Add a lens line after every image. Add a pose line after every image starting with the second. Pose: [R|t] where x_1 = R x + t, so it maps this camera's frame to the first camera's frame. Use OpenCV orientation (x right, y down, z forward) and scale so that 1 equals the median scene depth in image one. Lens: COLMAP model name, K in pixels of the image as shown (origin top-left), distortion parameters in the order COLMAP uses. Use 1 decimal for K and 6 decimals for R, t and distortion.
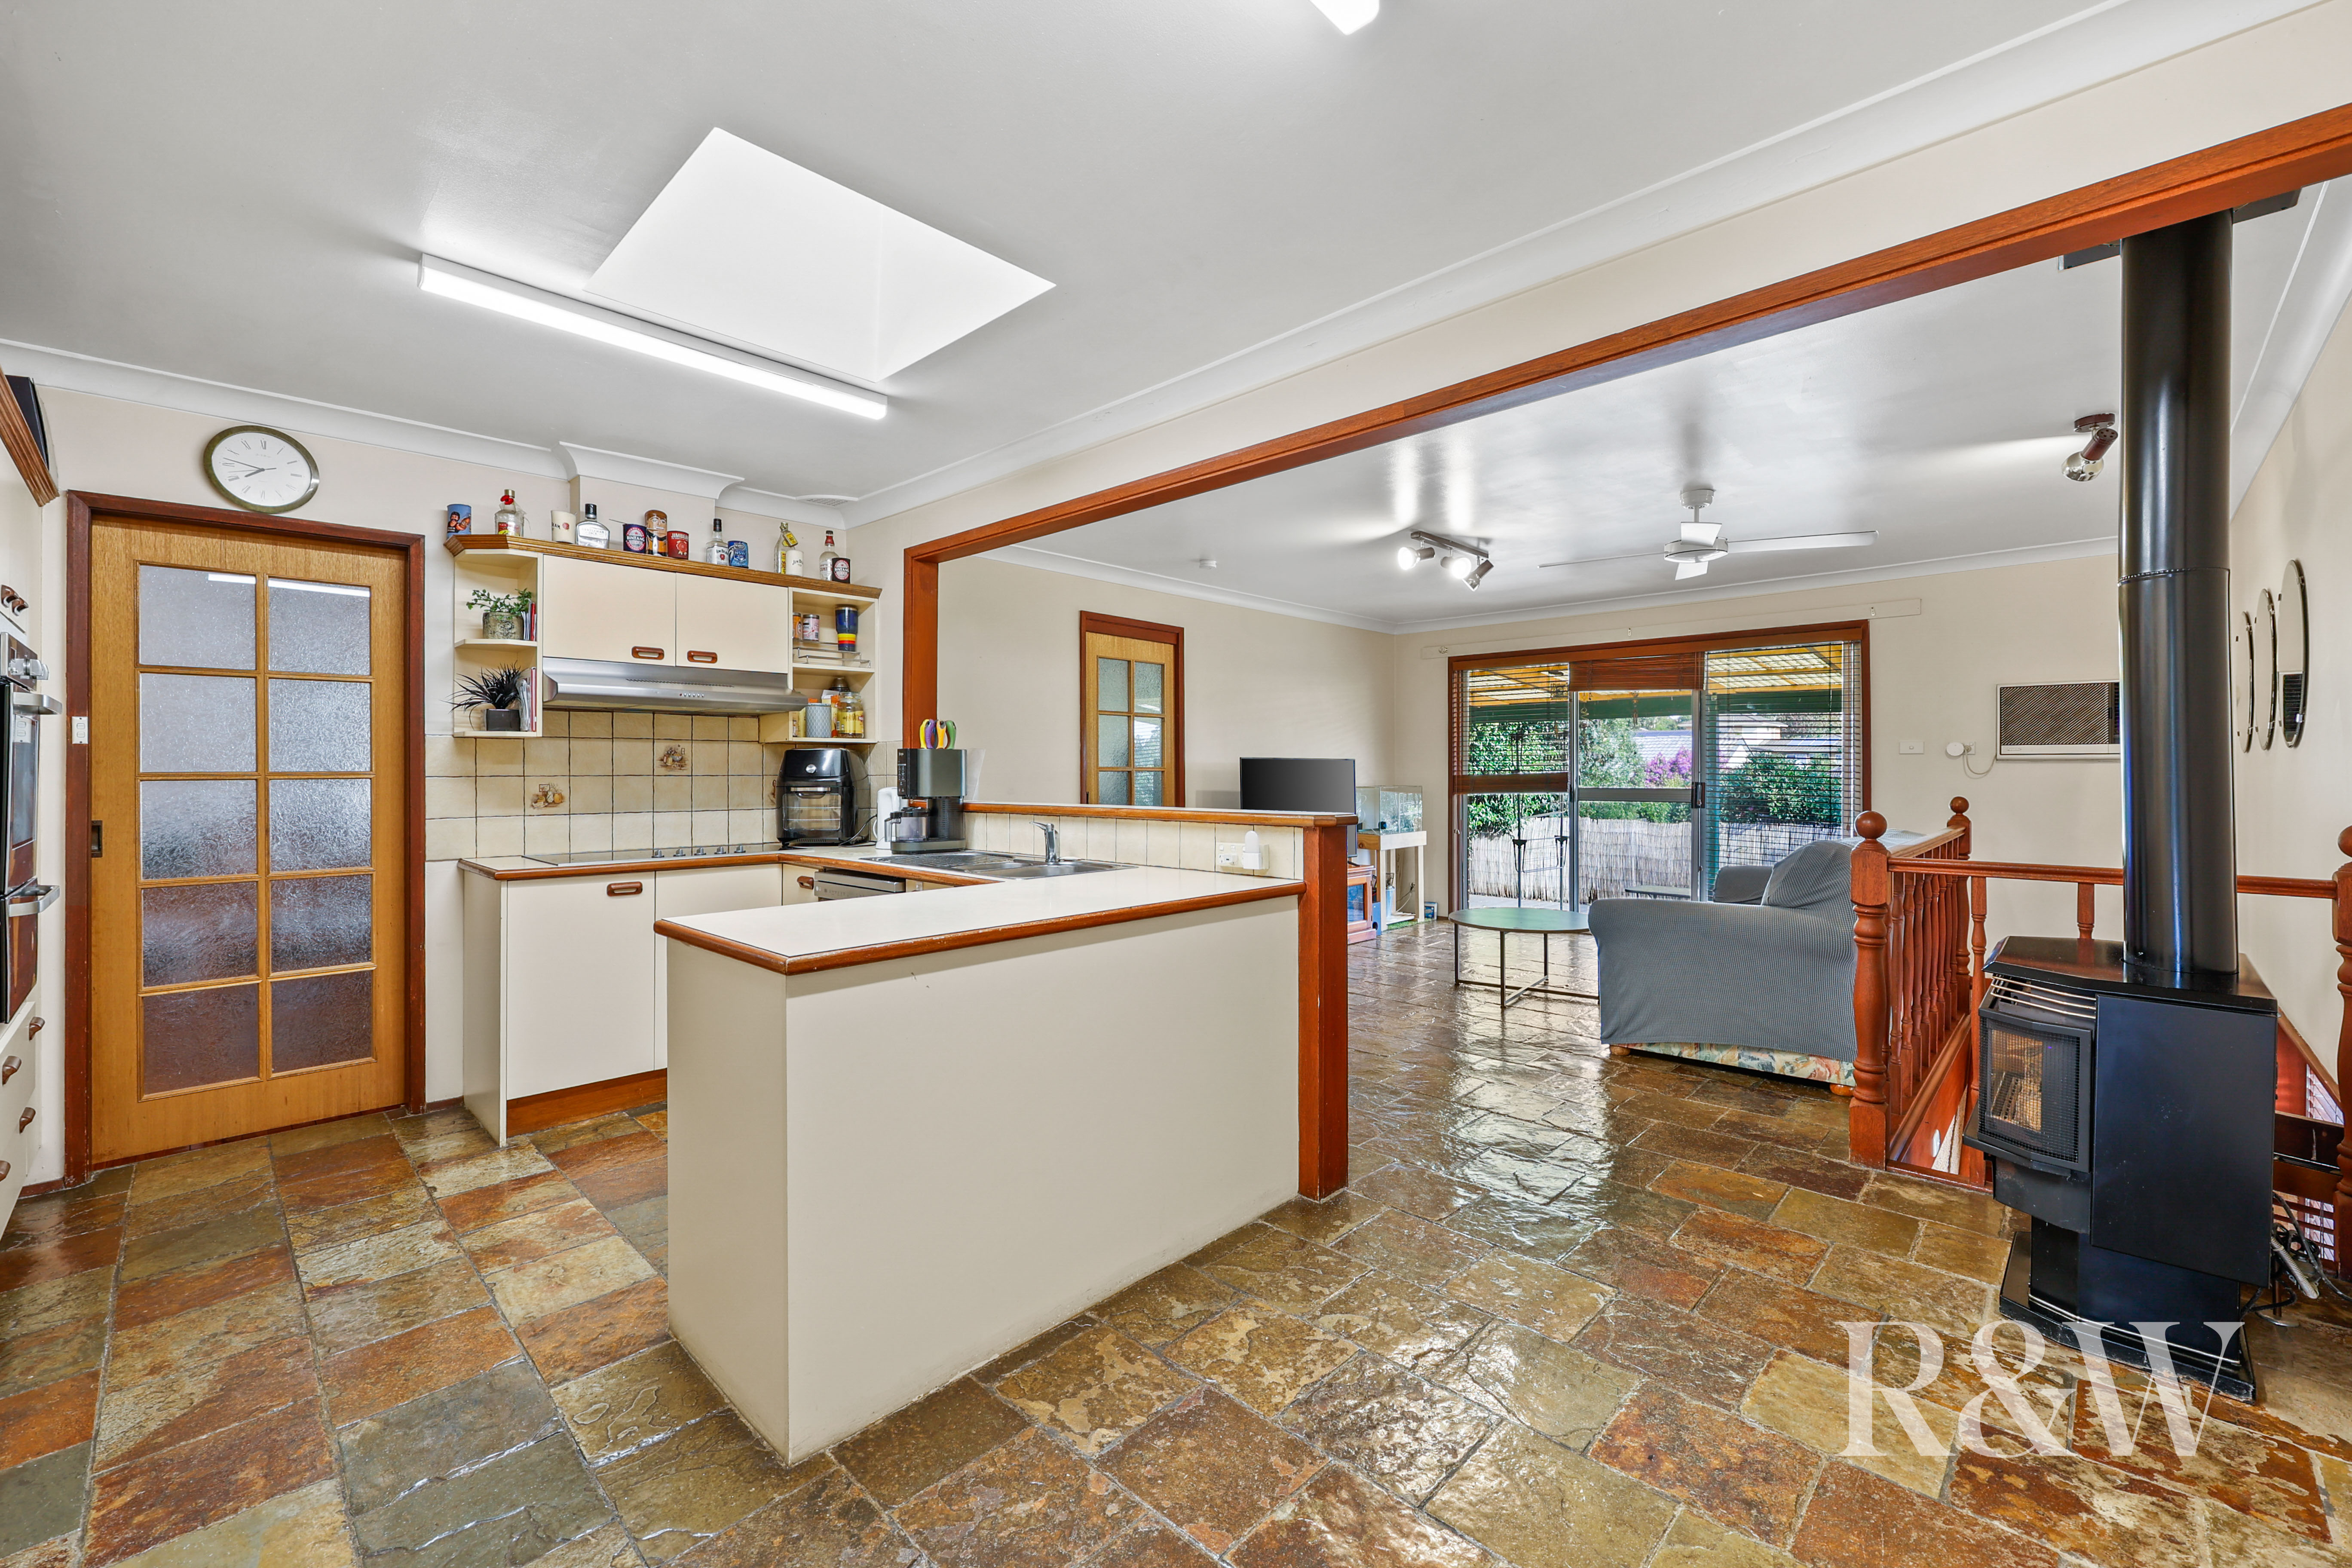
lens RADIAL K [[943.4, 0, 1163.4], [0, 943.4, 769.9], [0, 0, 1]] dist [-0.011665, -0.000115]
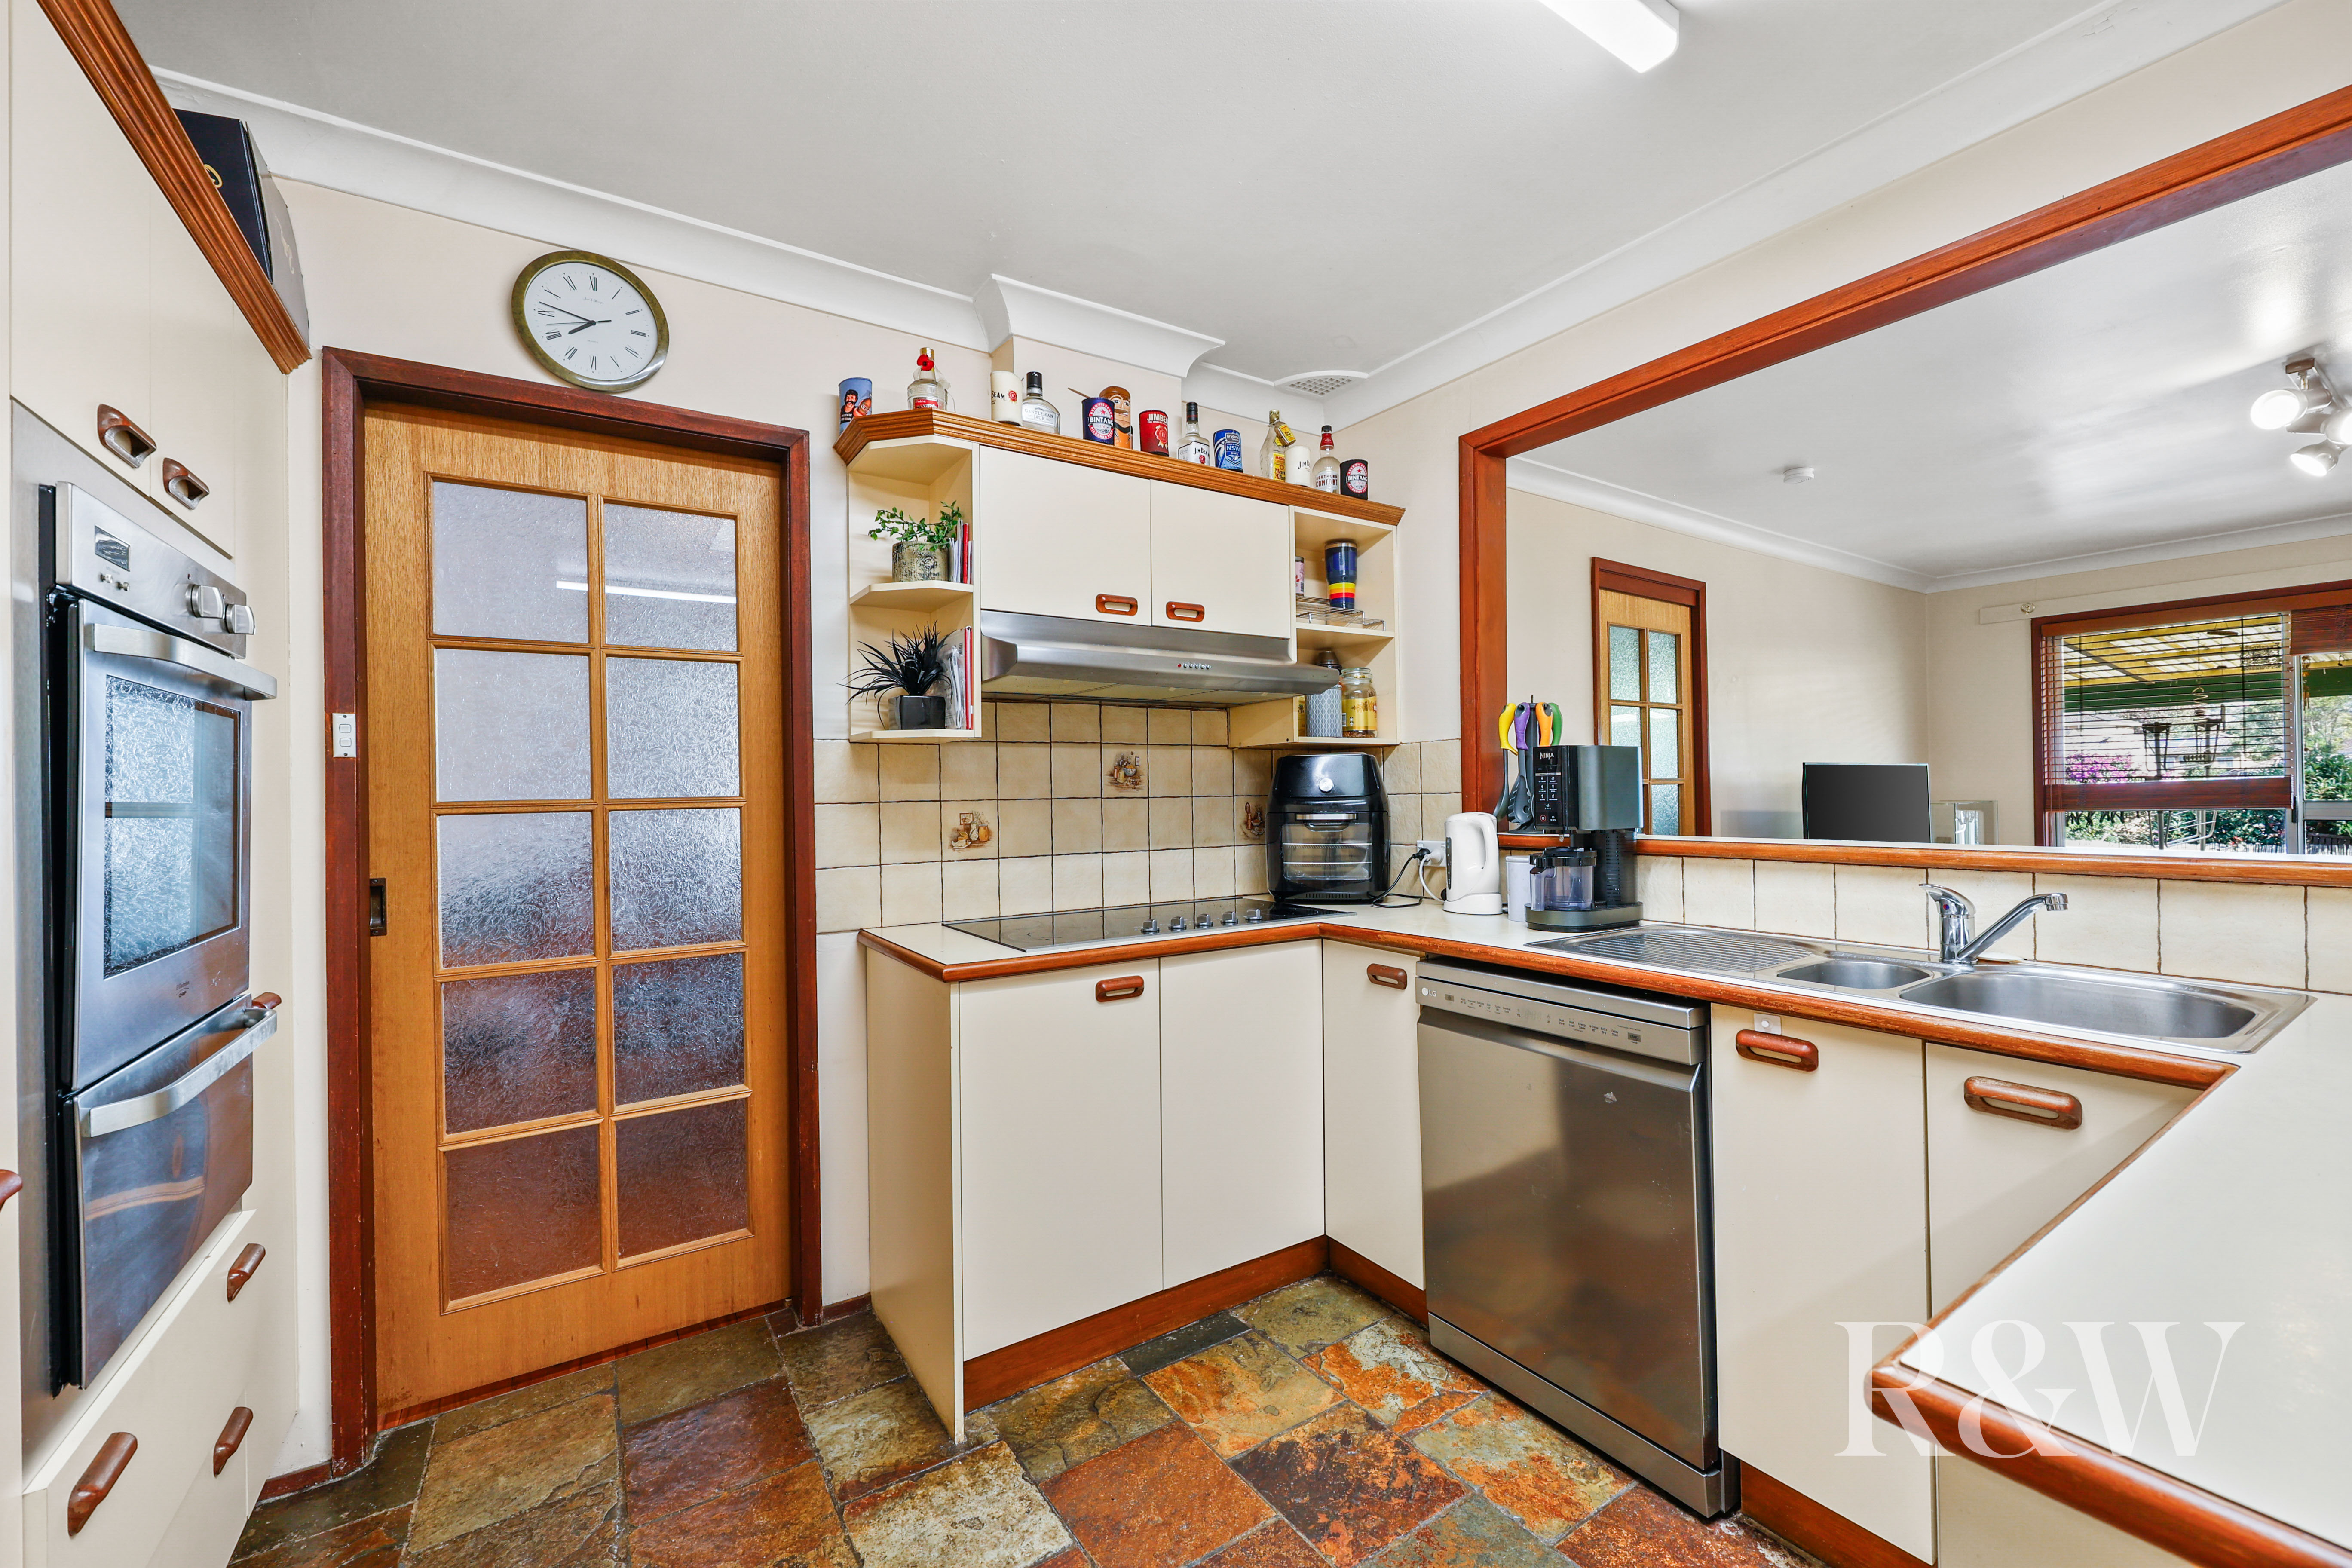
lens RADIAL K [[943.4, 0, 1179.7], [0, 943.4, 790.5], [0, 0, 1]] dist [-0.011665, -0.000115]
pose [[0.974116, -0.013611, -0.225638, -0.366123], [0.013754, 0.999905, -0.000938, 0.001987], [0.225629, -0.002190, 0.974211, 0.391720]]
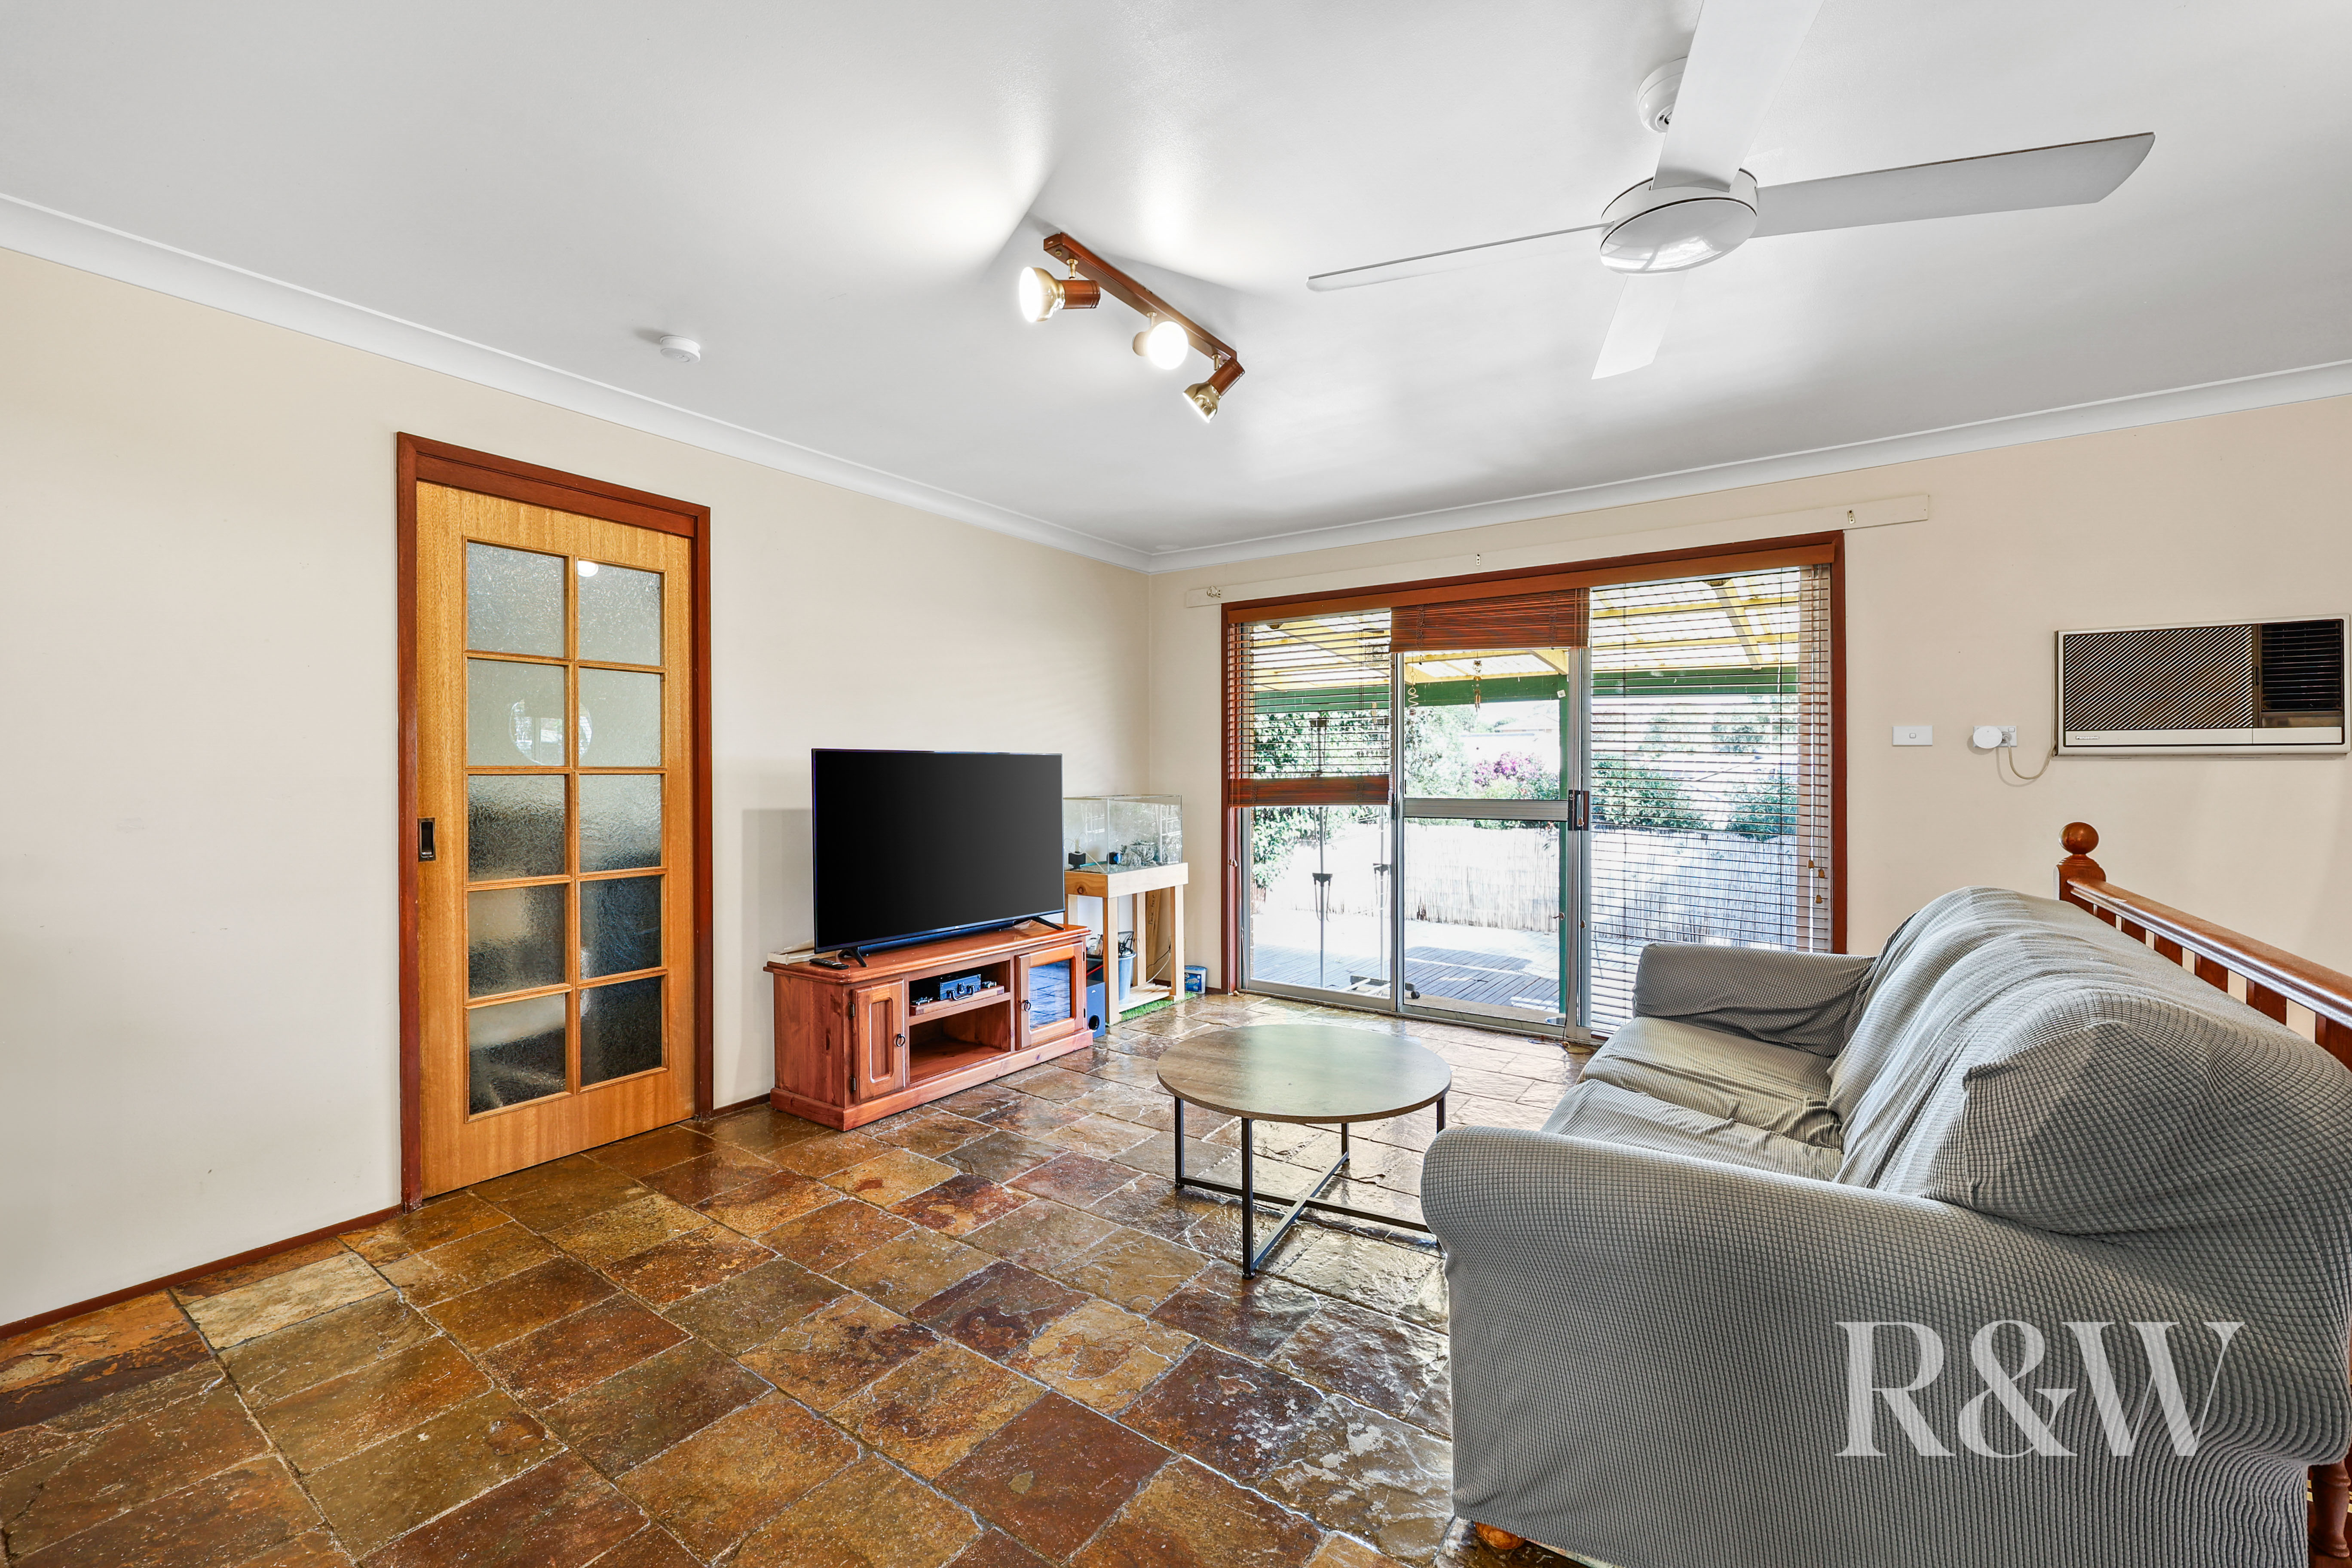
lens RADIAL K [[943.4, 0, 1178.9], [0, 943.4, 776.6], [0, 0, 1]] dist [-0.011665, -0.000115]
pose [[0.984139, -0.001021, 0.177395, 0.336340], [-0.000157, 0.999978, 0.006624, -0.001904], [-0.177398, -0.006546, 0.984117, 0.751196]]
